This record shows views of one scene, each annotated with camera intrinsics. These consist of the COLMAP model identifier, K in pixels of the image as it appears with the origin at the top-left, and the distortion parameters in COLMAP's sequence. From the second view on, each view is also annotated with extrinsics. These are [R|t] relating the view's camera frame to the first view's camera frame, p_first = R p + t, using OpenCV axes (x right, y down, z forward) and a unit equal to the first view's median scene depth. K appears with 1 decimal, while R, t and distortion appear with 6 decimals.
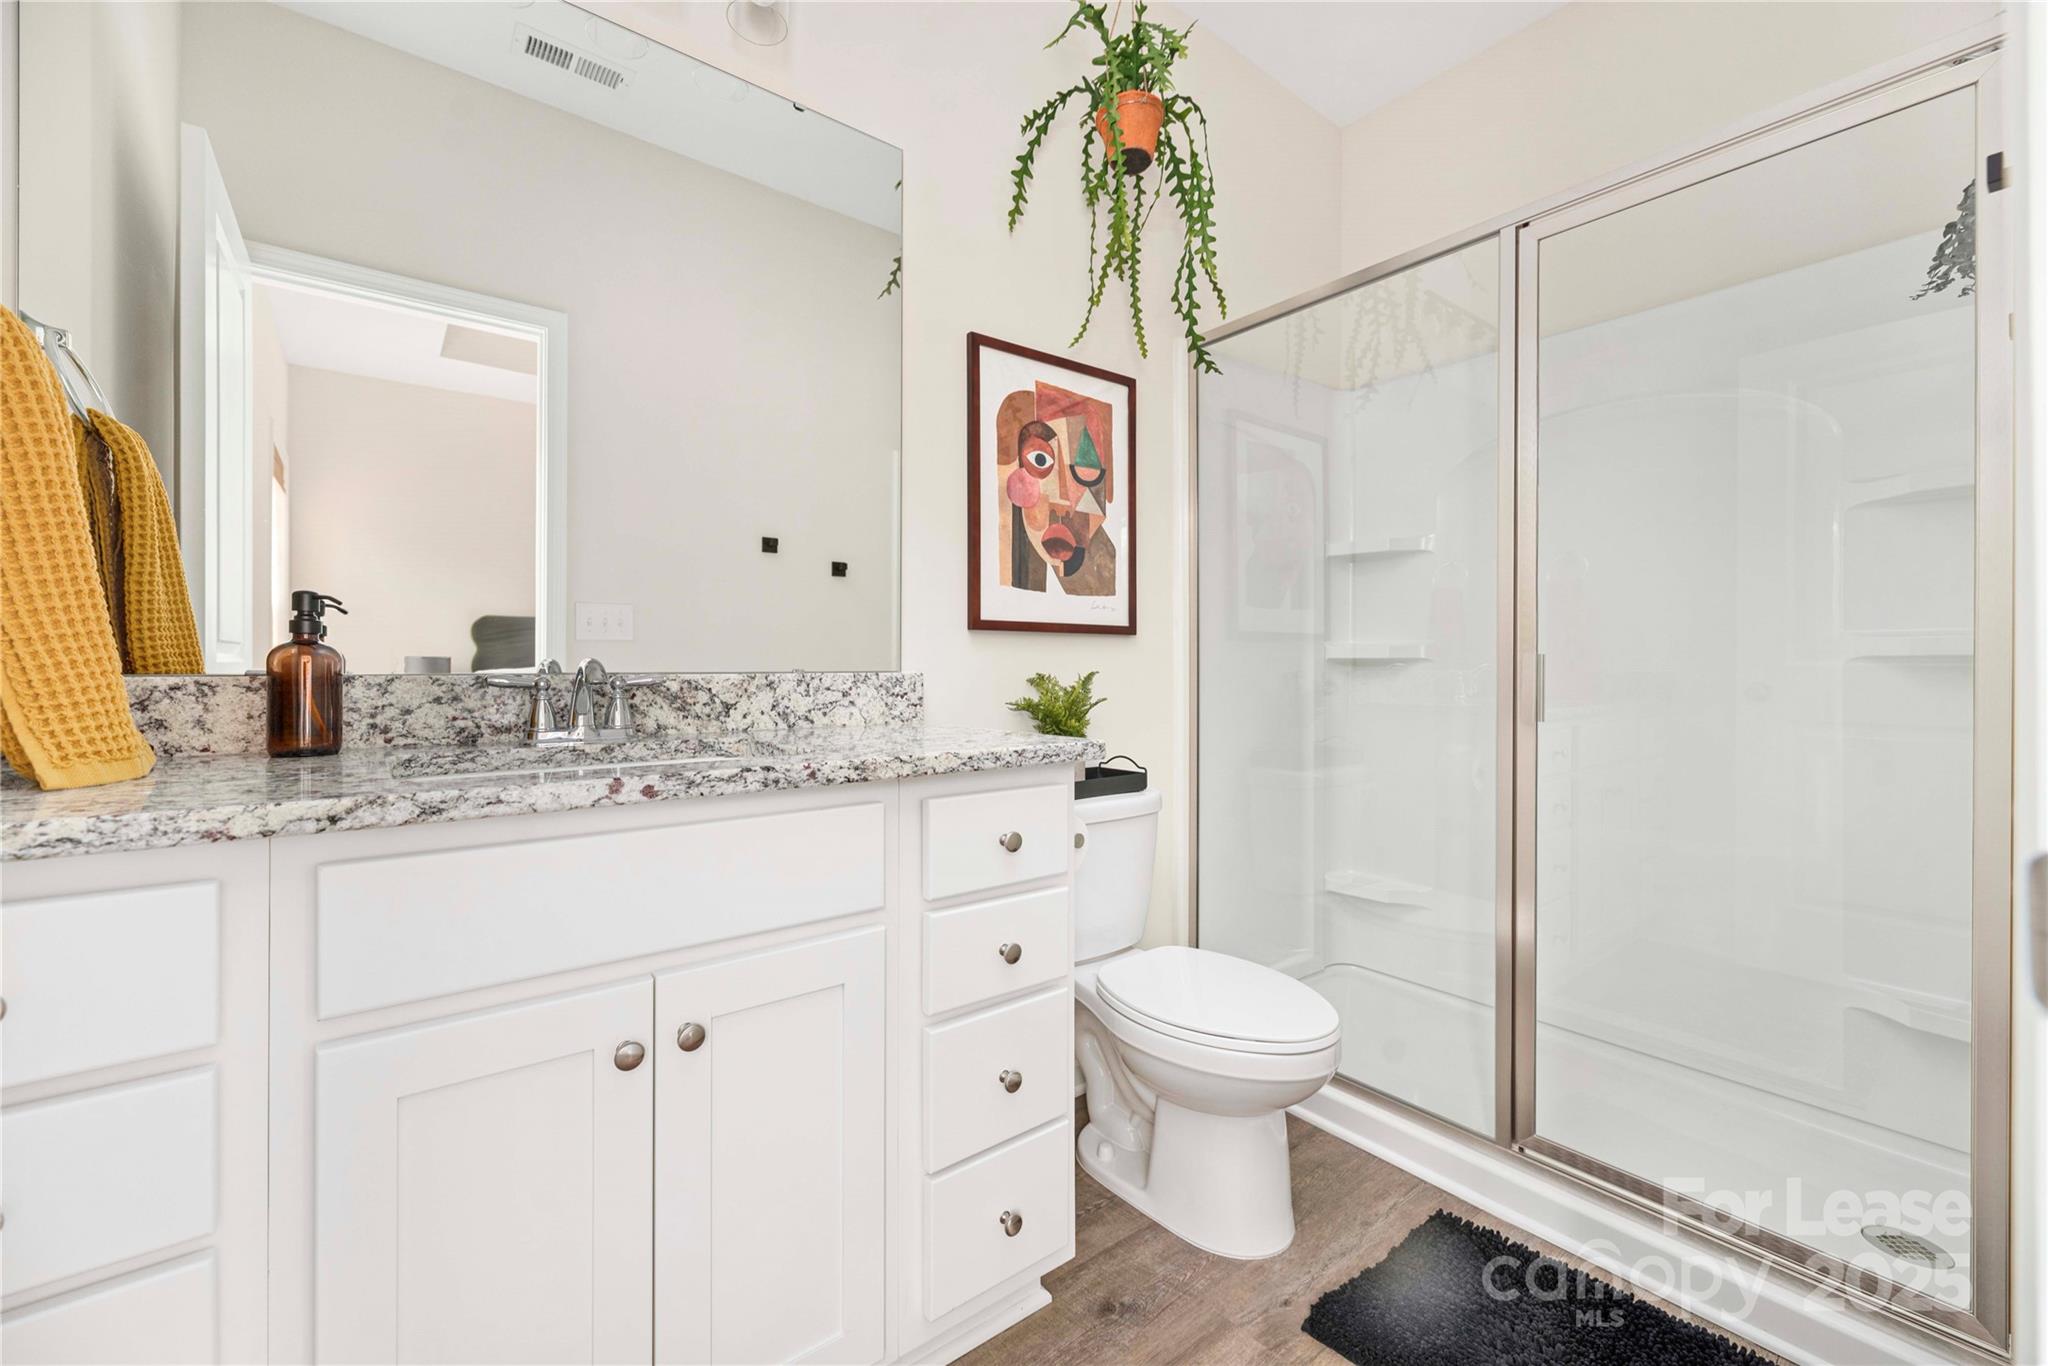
lens RADIAL K [[826.5, 0, 1014.0], [0, 826.5, 679.9], [0, 0, 1]] dist [0.000414, -0.000623]
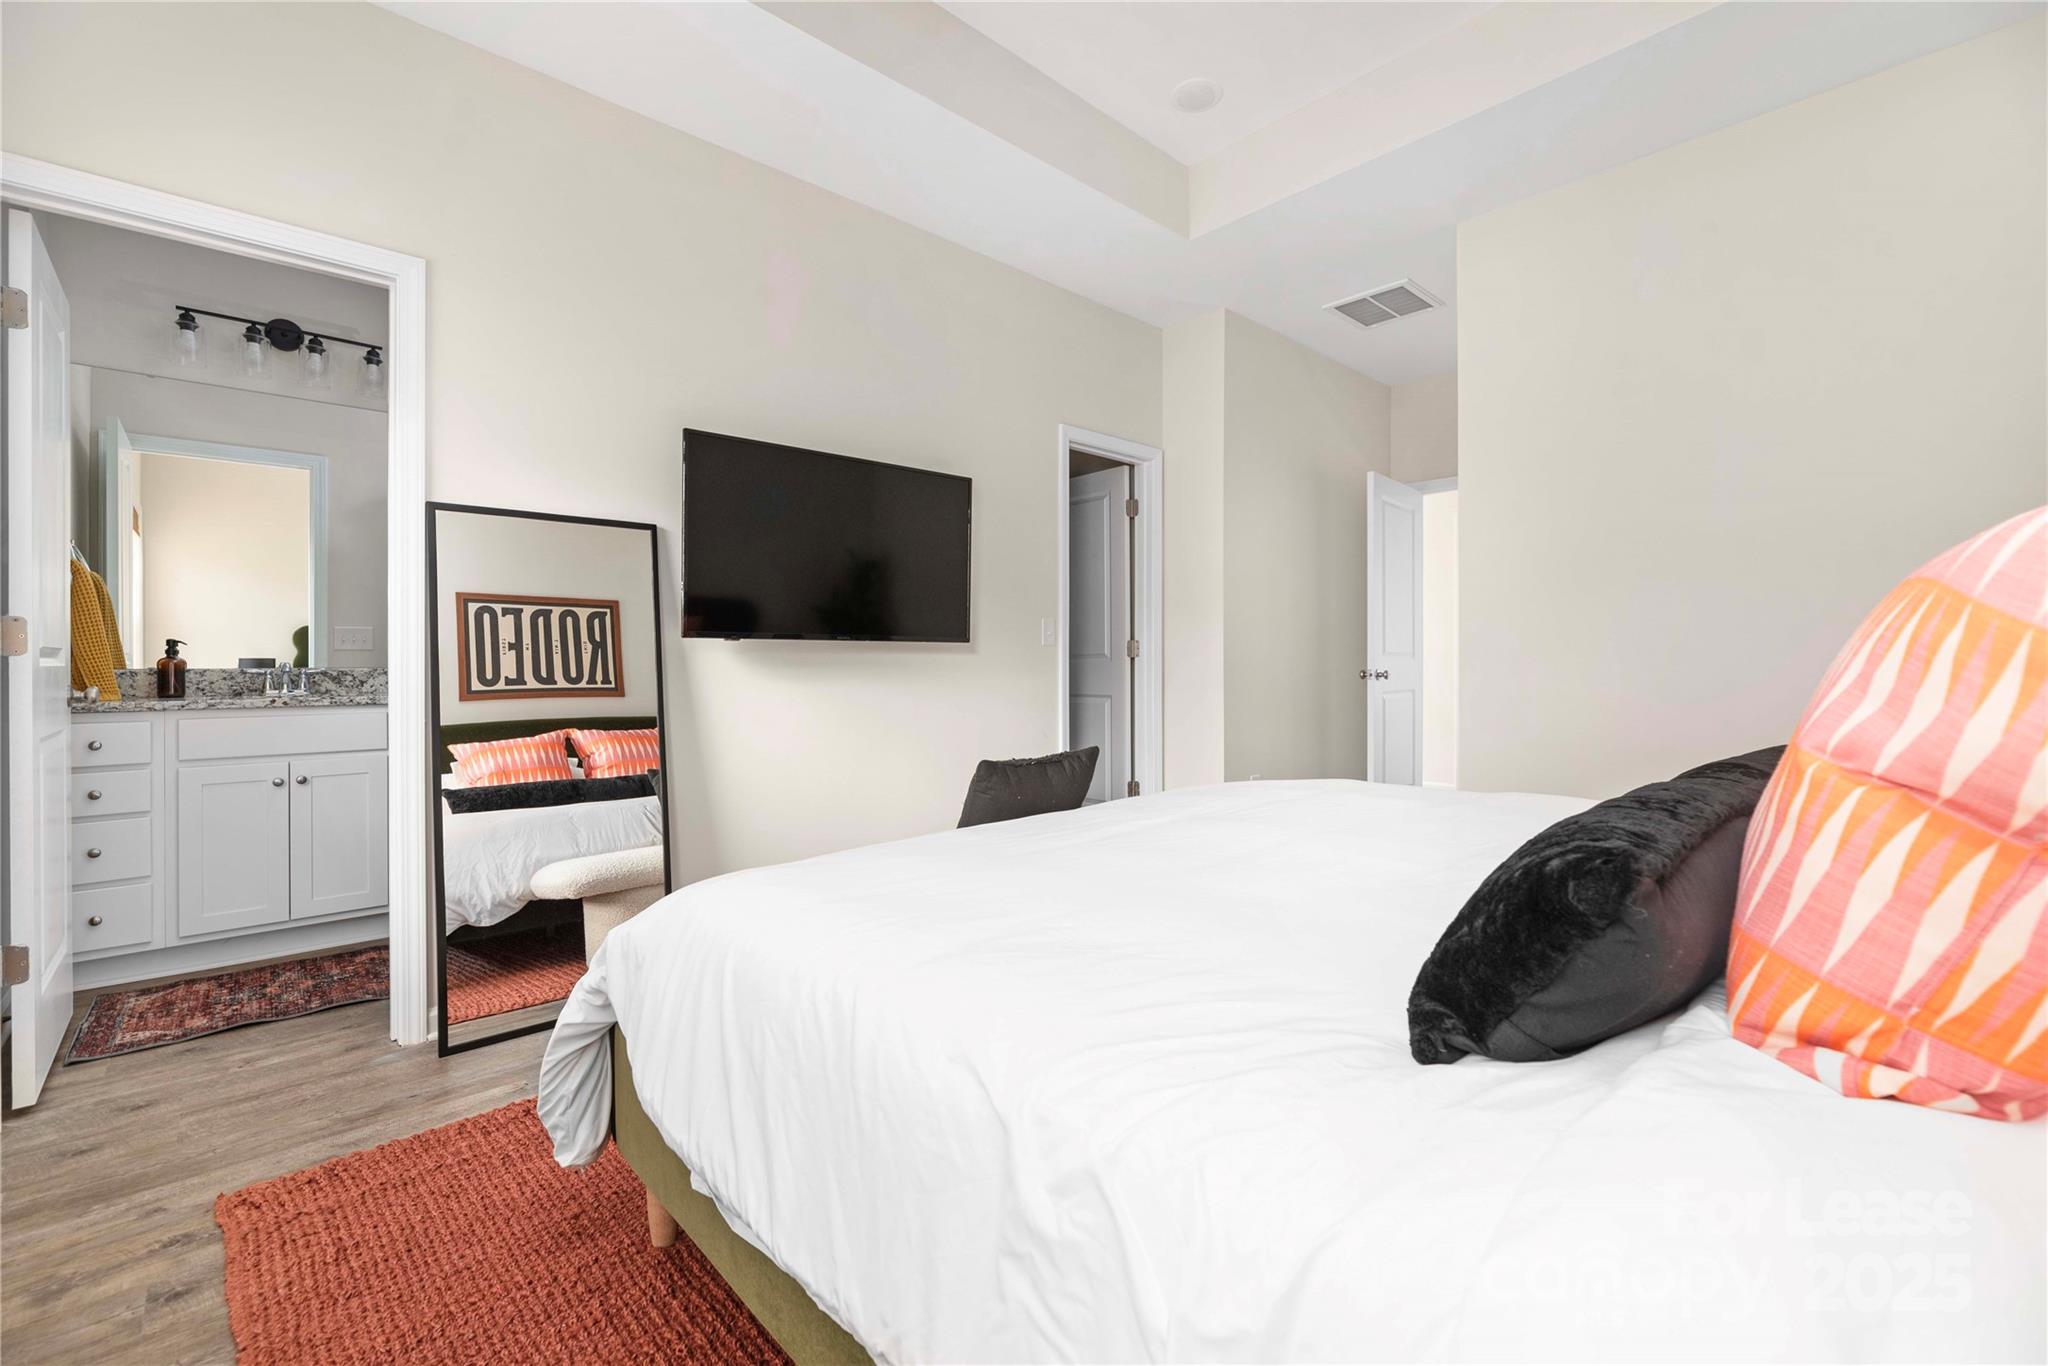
lens RADIAL K [[898.2, 0, 1033.7], [0, 898.2, 687.6], [0, 0, 1]] dist [0.003691, 0.000222]
pose [[0.997610, -0.005412, 0.068882, 1.804452], [0.004438, 0.999888, 0.014274, 0.025951], [-0.068952, -0.013934, 0.997523, -2.196796]]
